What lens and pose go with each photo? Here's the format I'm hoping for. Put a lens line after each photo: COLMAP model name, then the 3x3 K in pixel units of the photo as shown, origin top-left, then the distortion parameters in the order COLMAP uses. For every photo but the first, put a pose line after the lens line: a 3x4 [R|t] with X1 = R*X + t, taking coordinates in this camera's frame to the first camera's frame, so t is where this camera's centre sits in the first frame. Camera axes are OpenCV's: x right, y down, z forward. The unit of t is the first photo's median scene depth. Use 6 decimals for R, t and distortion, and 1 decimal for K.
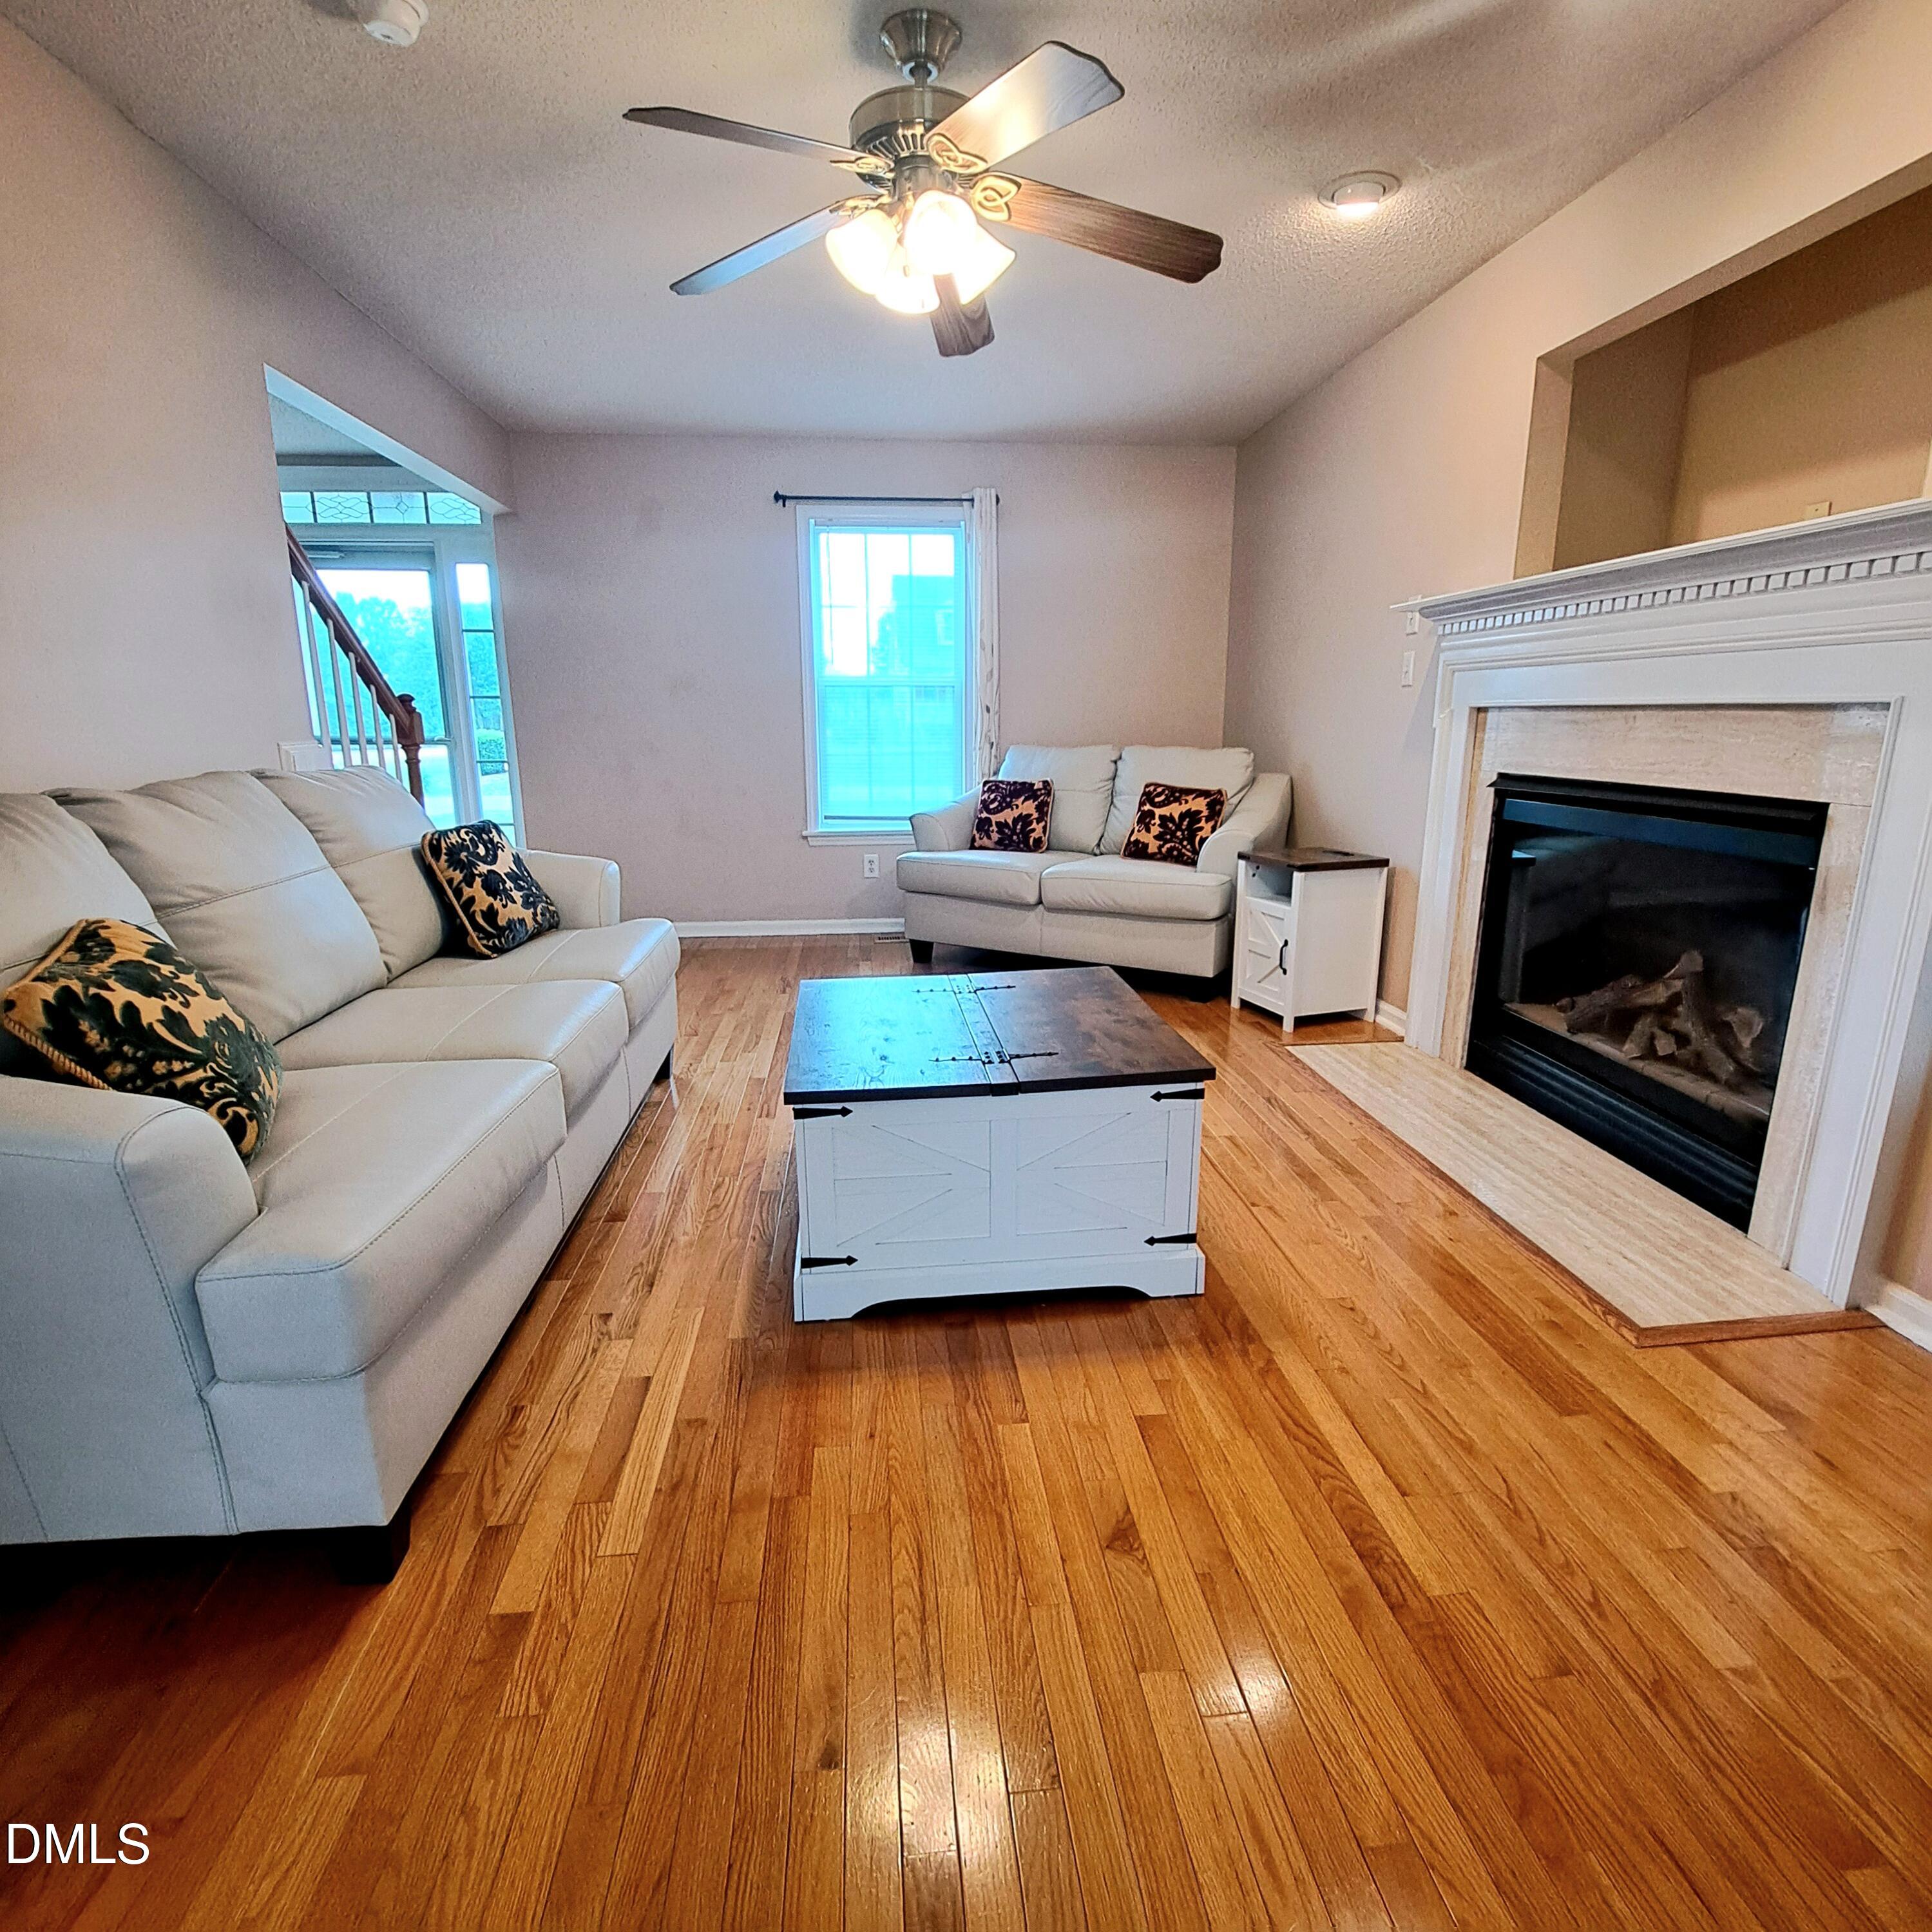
lens RADIAL K [[1024.7, 0, 960.1], [0, 1024.7, 961.9], [0, 0, 1]] dist [-0.010505, -0.005693]
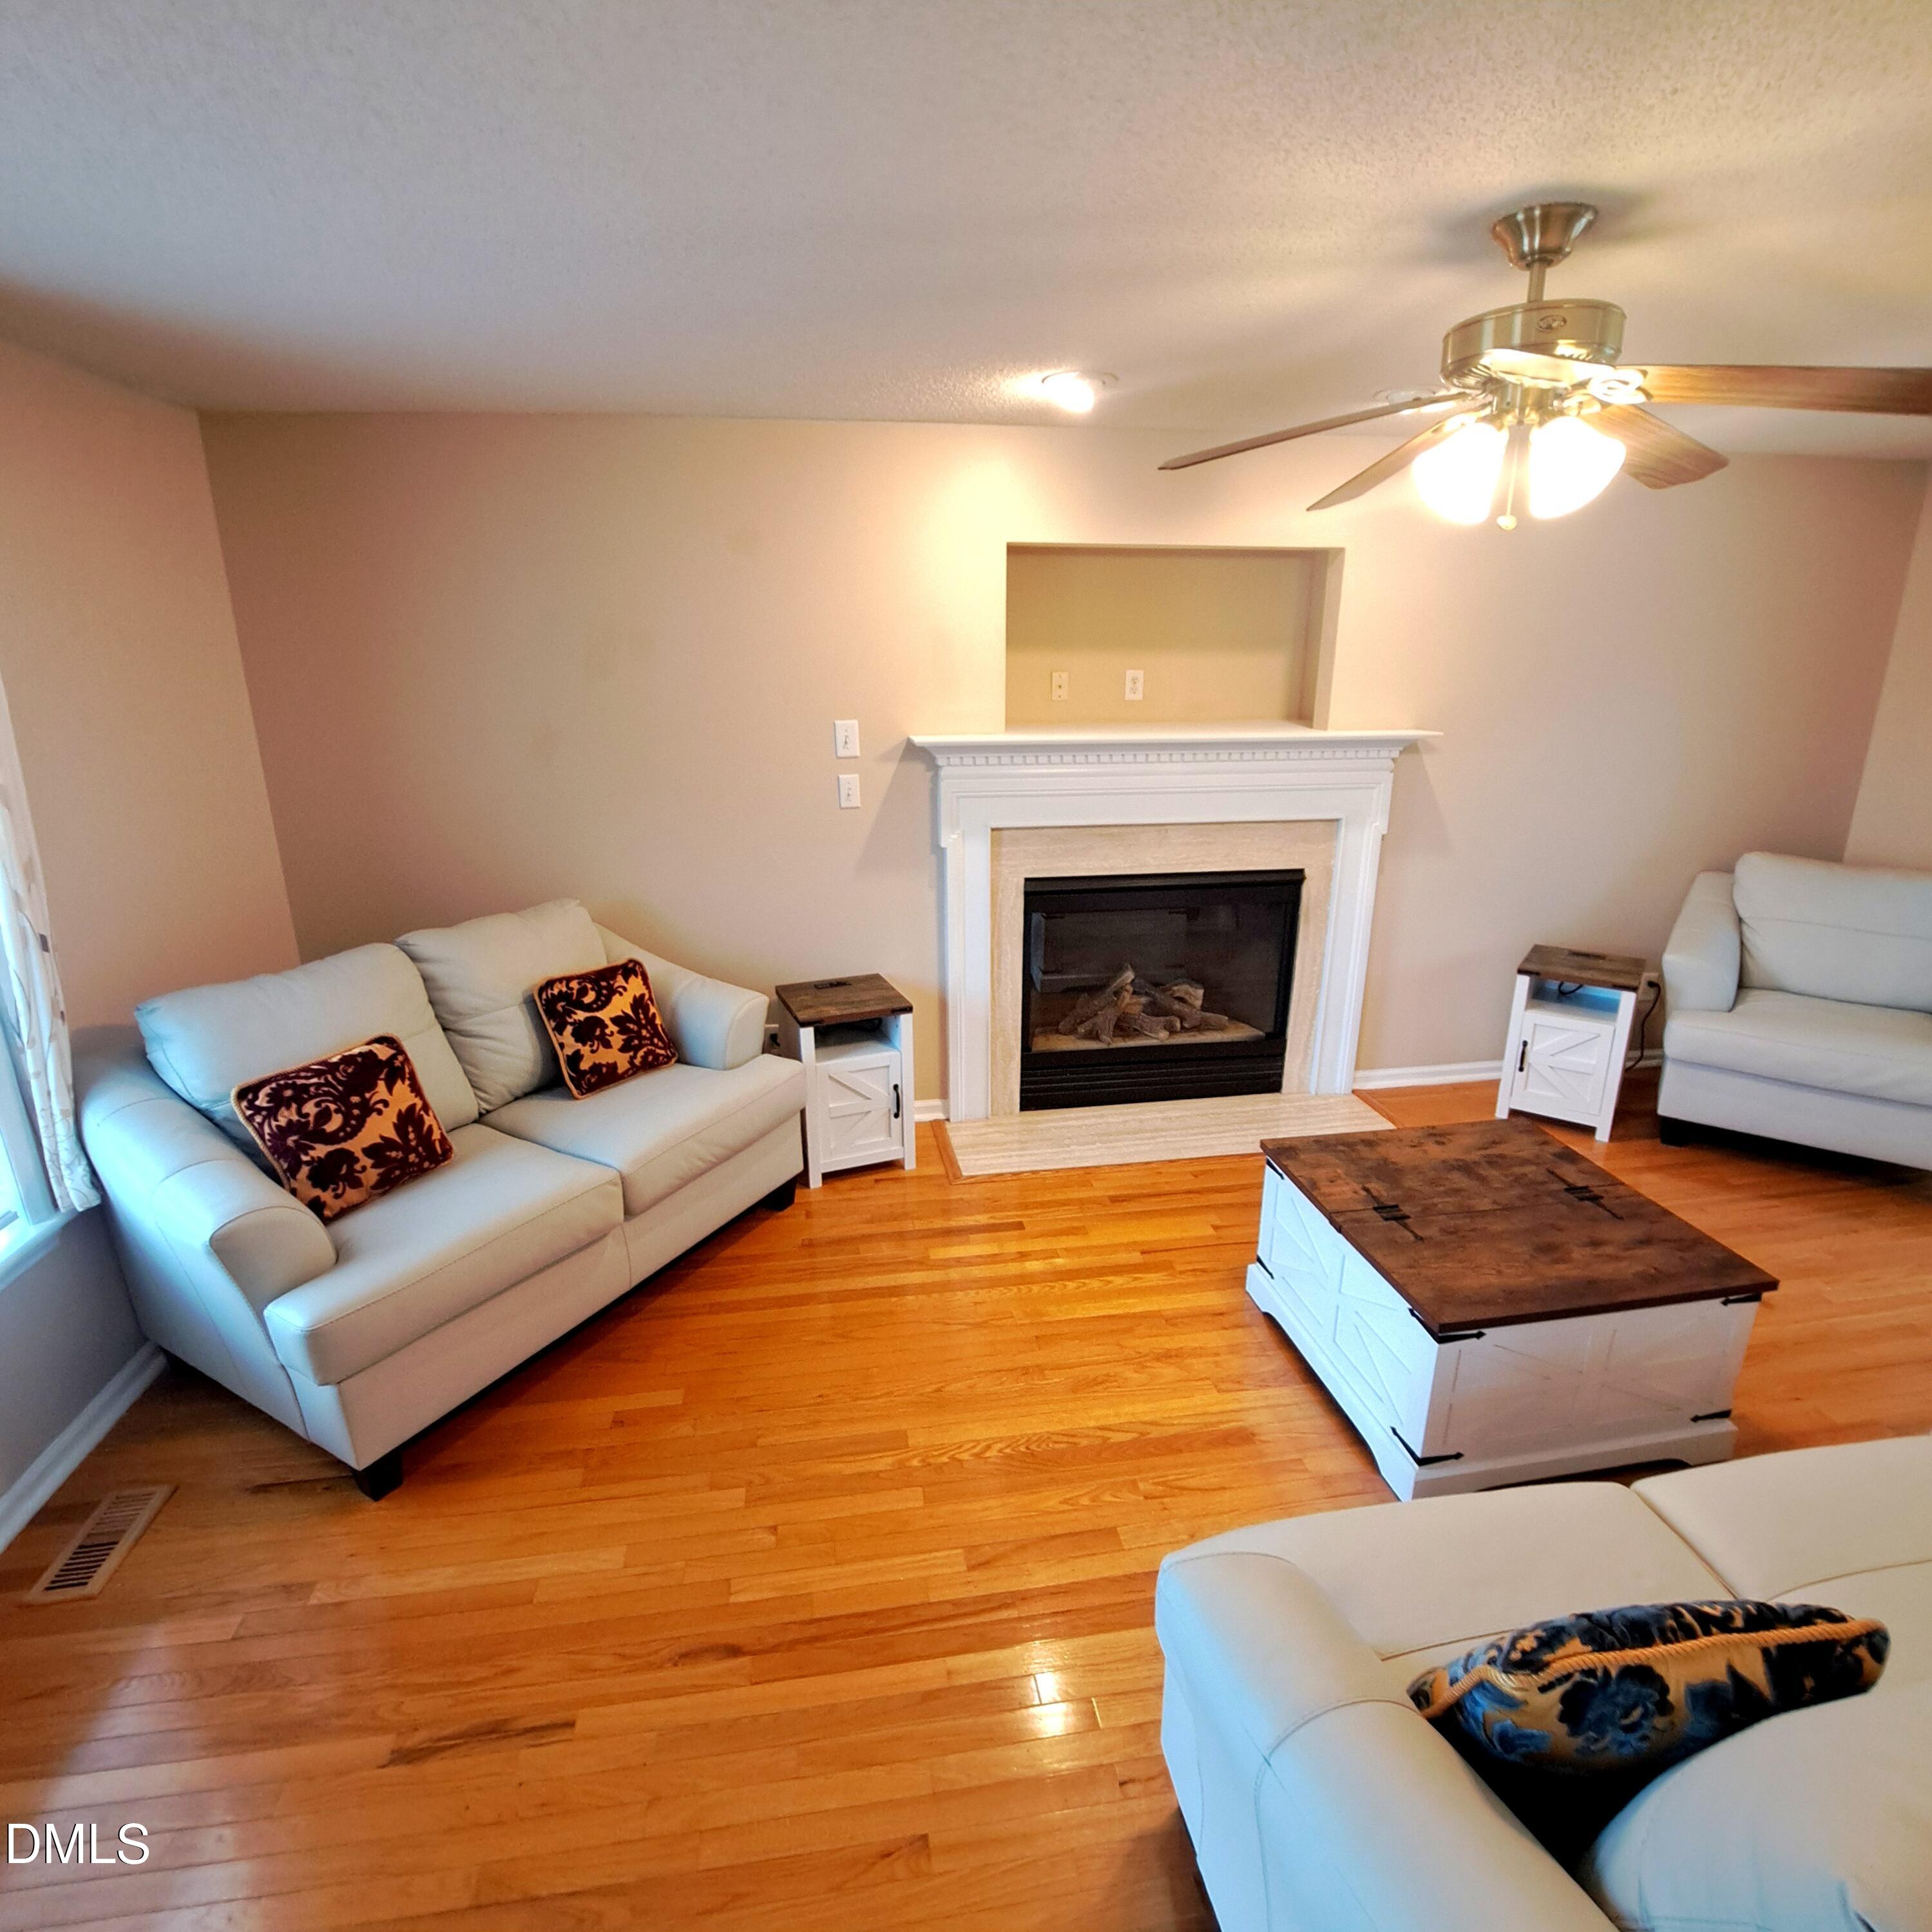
lens RADIAL K [[1021.7, 0, 966.9], [0, 1021.7, 965.4], [0, 0, 1]] dist [-0.007918, -0.010029]
pose [[-0.066320, -0.282814, 0.956879, -0.662260], [0.233727, 0.927907, 0.290450, -0.453014], [-0.970038, 0.242911, 0.004562, 1.069687]]
